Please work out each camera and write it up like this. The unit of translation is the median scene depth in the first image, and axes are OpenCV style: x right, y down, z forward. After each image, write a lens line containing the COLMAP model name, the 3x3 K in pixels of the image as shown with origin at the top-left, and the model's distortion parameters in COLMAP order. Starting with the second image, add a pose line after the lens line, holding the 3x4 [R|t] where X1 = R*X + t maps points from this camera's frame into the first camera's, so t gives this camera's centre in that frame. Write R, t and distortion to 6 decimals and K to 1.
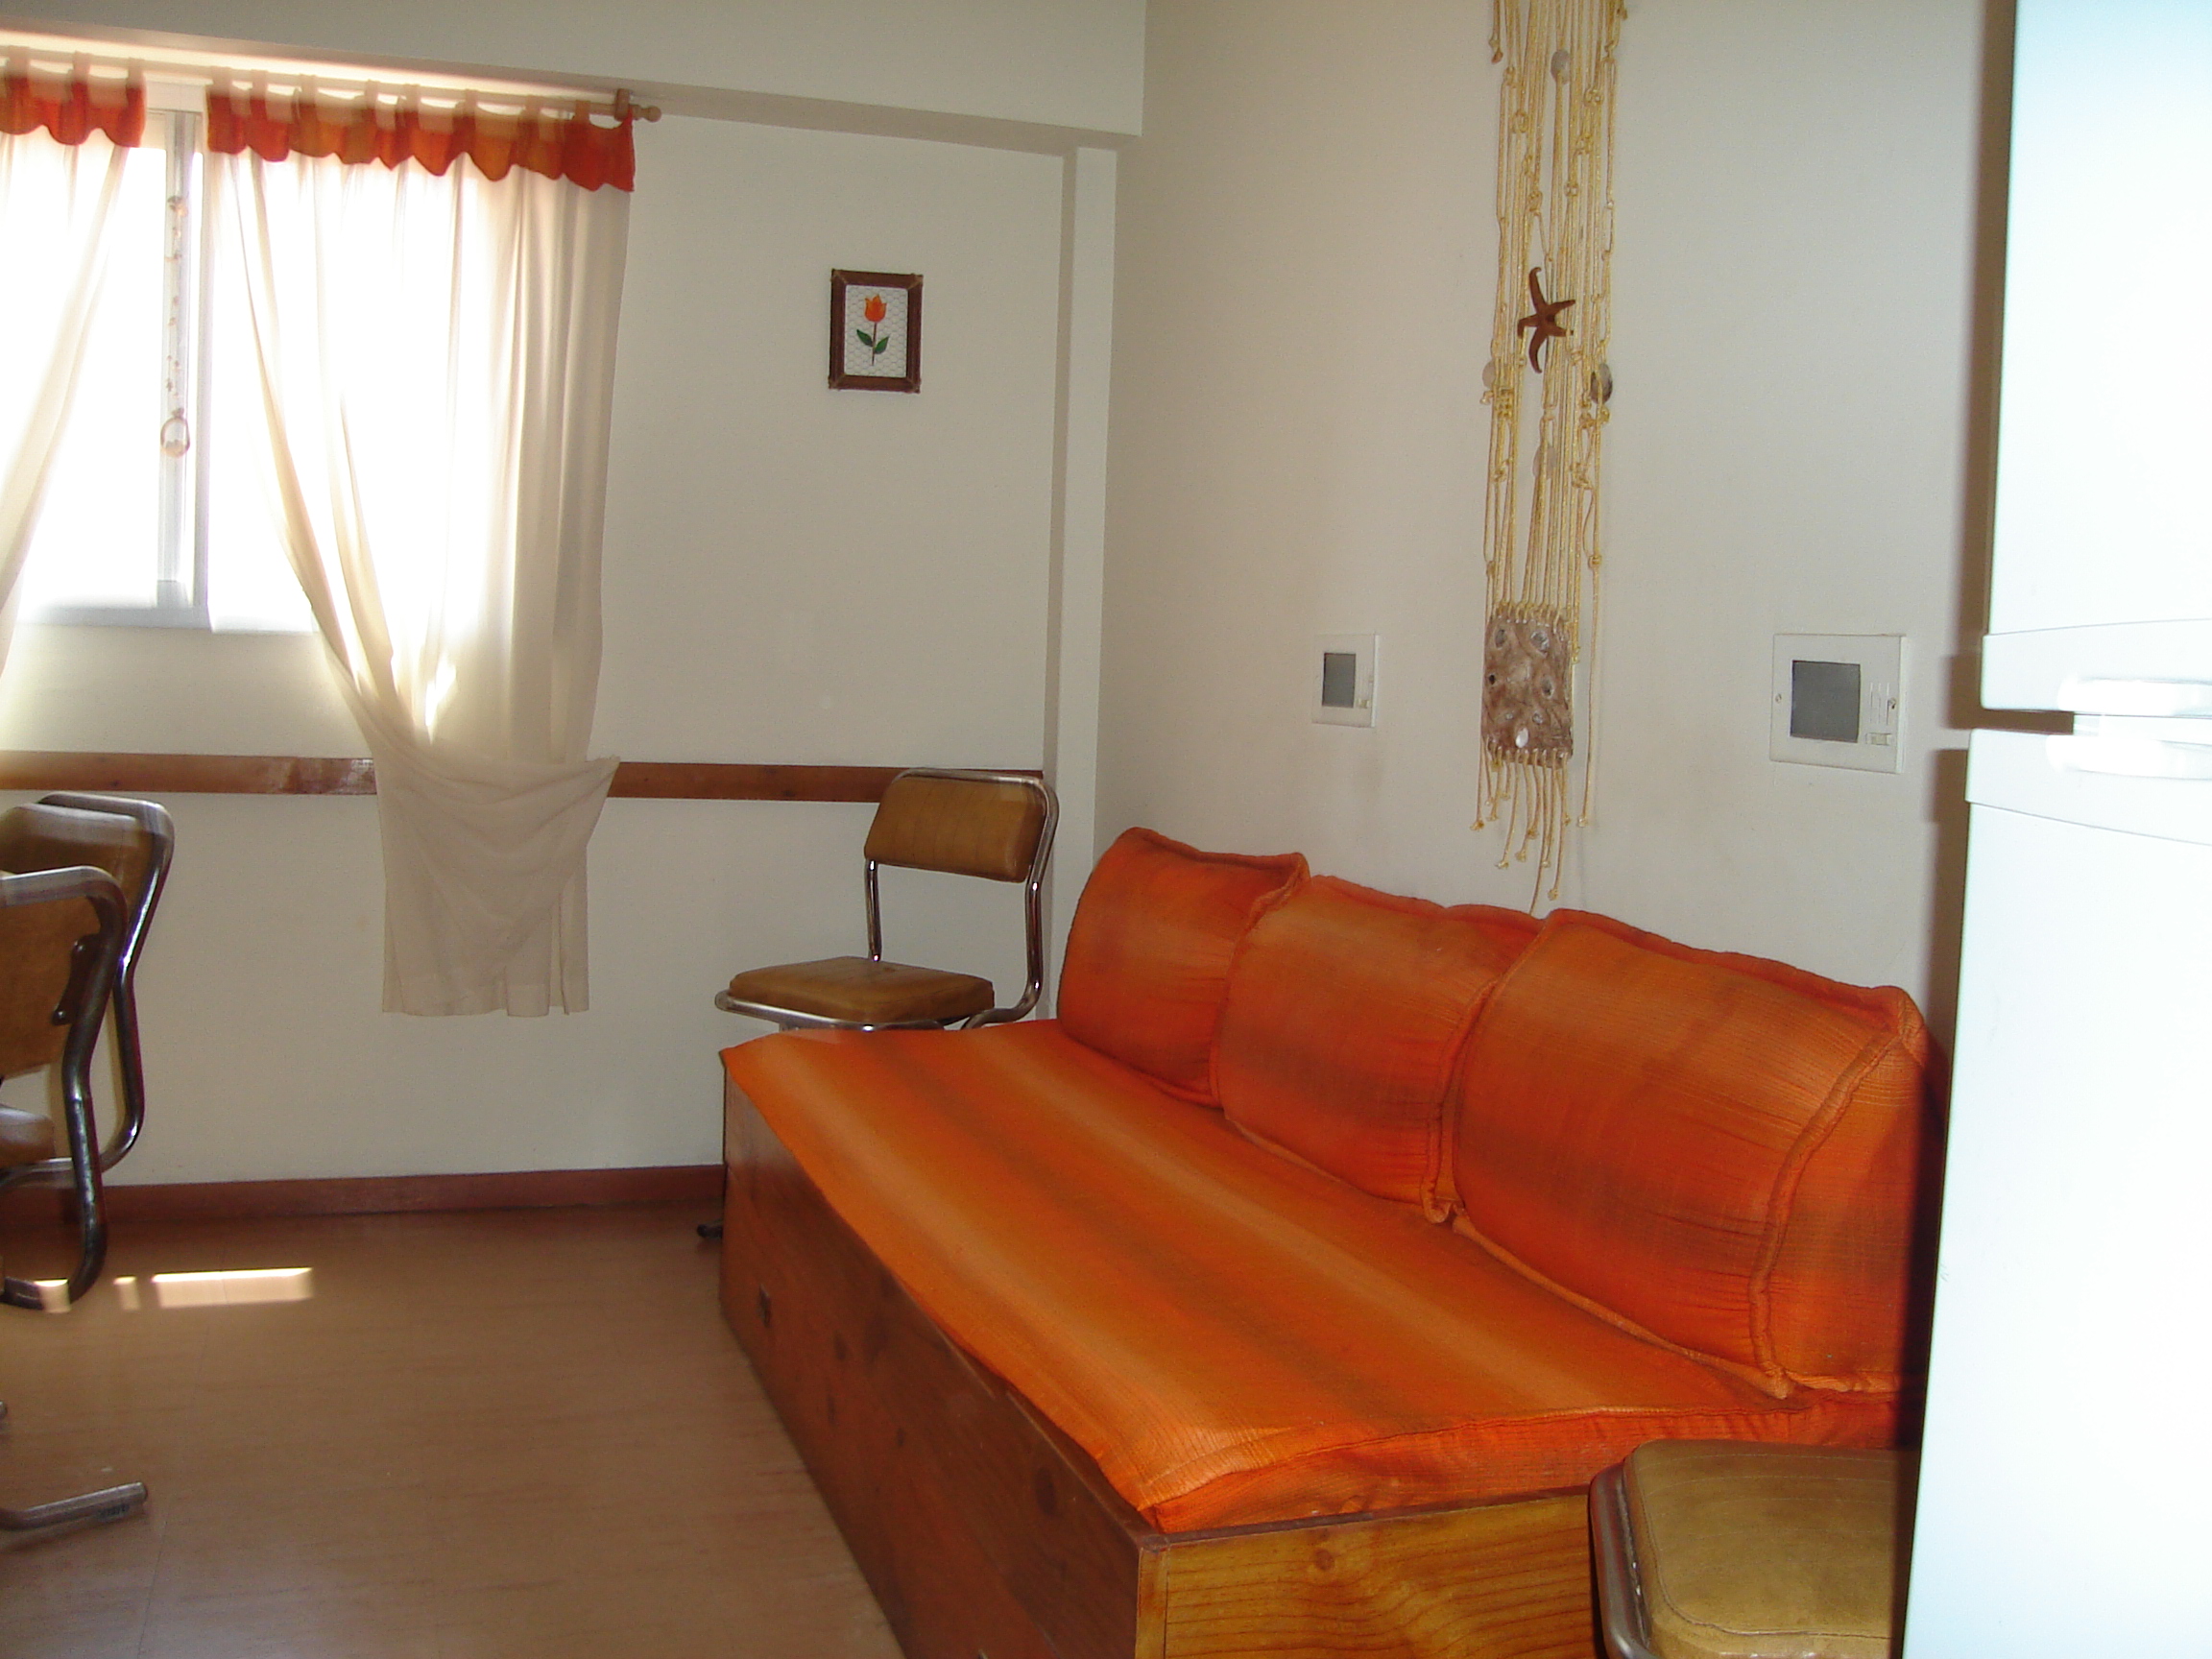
lens RADIAL K [[2352.2, 0, 1101.0], [0, 2352.2, 828.2], [0, 0, 1]] dist [-0.024878, -0.021708]
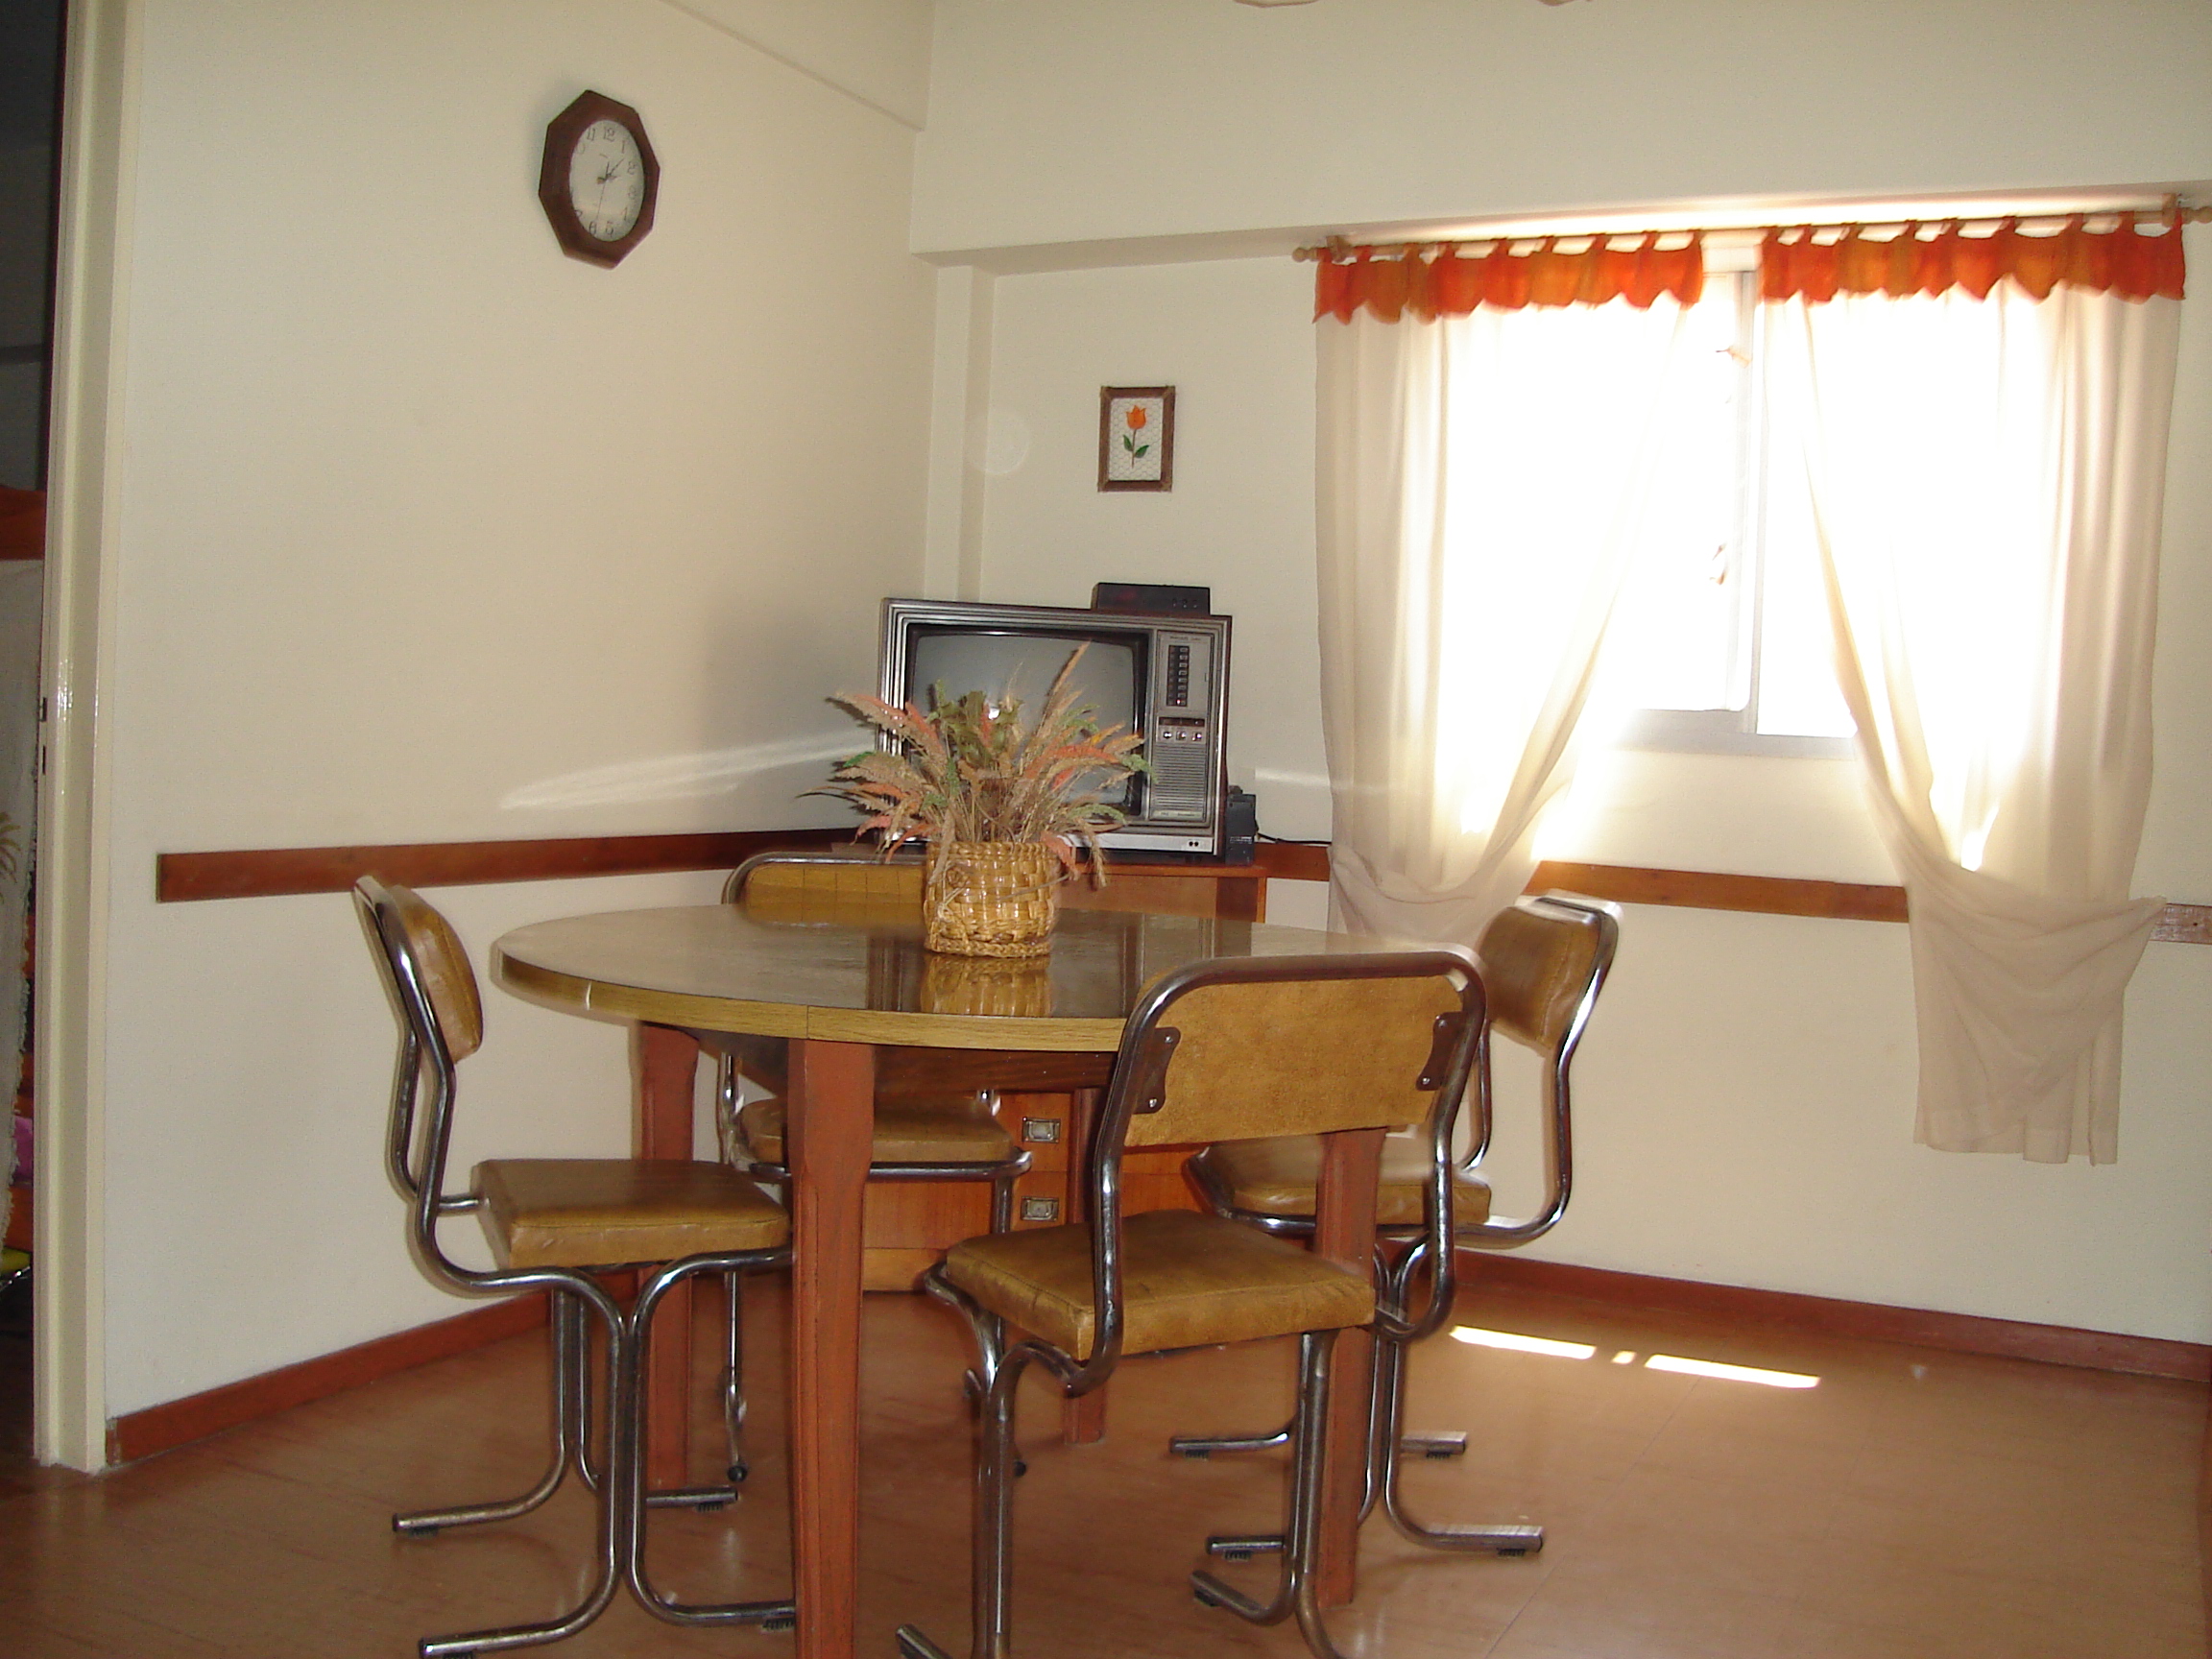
lens RADIAL K [[2352.2, 0, 1101.0], [0, 2352.2, 828.2], [0, 0, 1]] dist [-0.024878, -0.021708]
pose [[0.743038, 0.047666, -0.667550, 0.115370], [-0.085527, 0.996045, -0.024077, -0.000192], [0.663762, 0.074984, 0.744176, 0.032727]]
